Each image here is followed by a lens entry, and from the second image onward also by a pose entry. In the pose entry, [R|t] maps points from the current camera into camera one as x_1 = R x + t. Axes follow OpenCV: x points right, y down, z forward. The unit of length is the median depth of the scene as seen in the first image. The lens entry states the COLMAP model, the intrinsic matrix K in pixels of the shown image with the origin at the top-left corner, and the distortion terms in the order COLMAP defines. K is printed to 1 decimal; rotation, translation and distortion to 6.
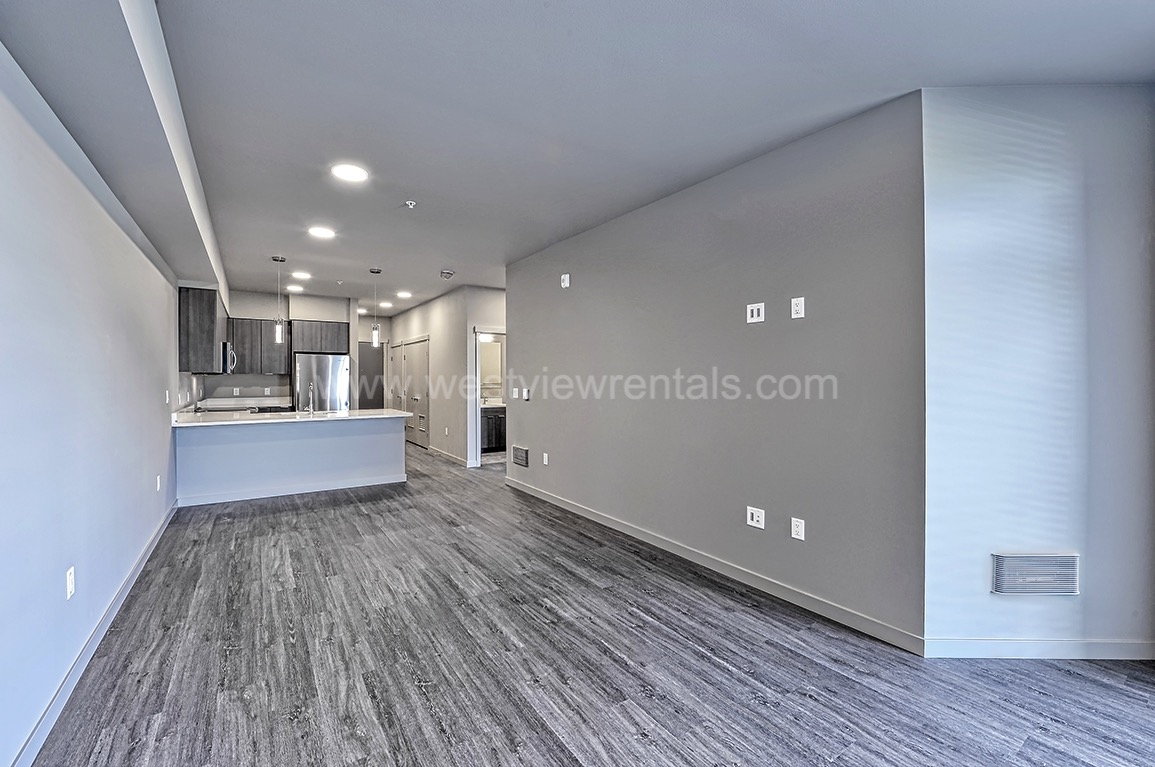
lens RADIAL K [[462.9, 0, 556.0], [0, 462.9, 381.4], [0, 0, 1]] dist [-0.014053, -0.000291]
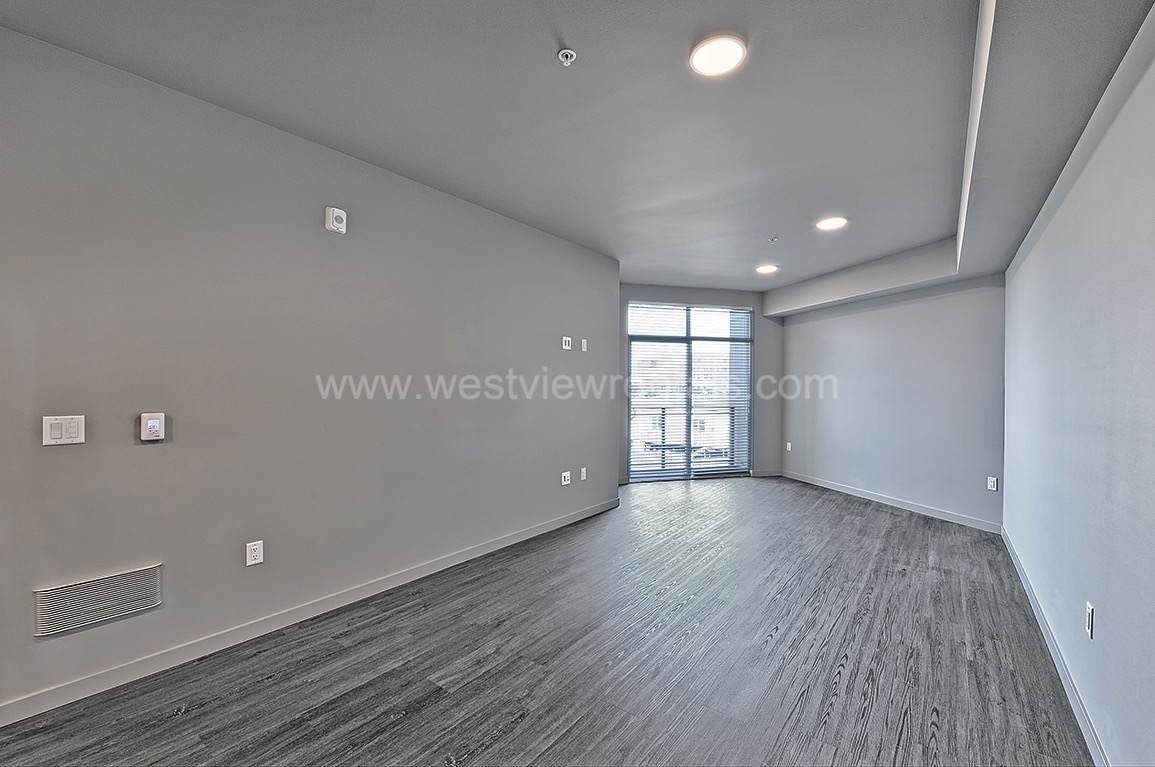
lens RADIAL K [[462.9, 0, 585.4], [0, 462.9, 388.9], [0, 0, 1]] dist [-0.014053, -0.000291]
pose [[-0.320357, -0.010048, 0.947243, -0.785578], [0.000549, 0.999942, 0.010793, -0.011819], [-0.947297, 0.003978, -0.320333, 1.098355]]
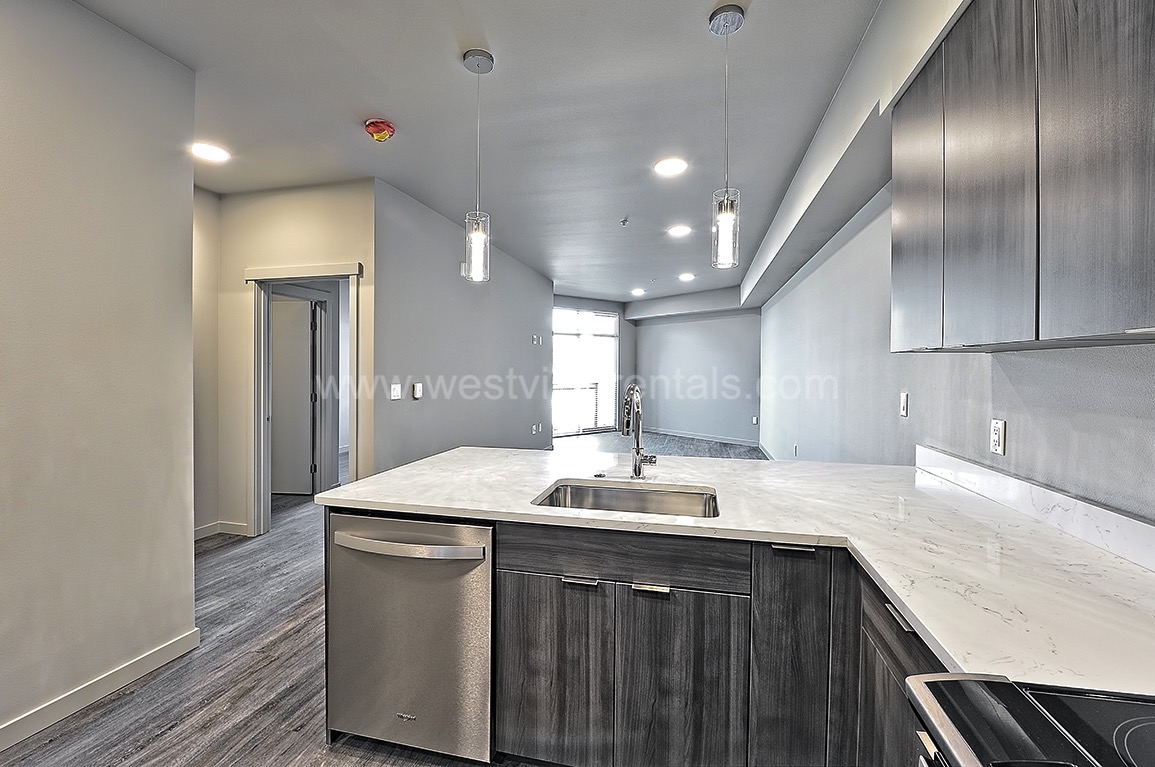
lens RADIAL K [[462.9, 0, 592.9], [0, 462.9, 367.0], [0, 0, 1]] dist [-0.014053, -0.000291]
pose [[-0.689367, -0.000582, 0.724412, -1.090244], [0.001895, 0.999995, 0.002606, -0.013282], [-0.724409, 0.003169, -0.689363, 1.843432]]
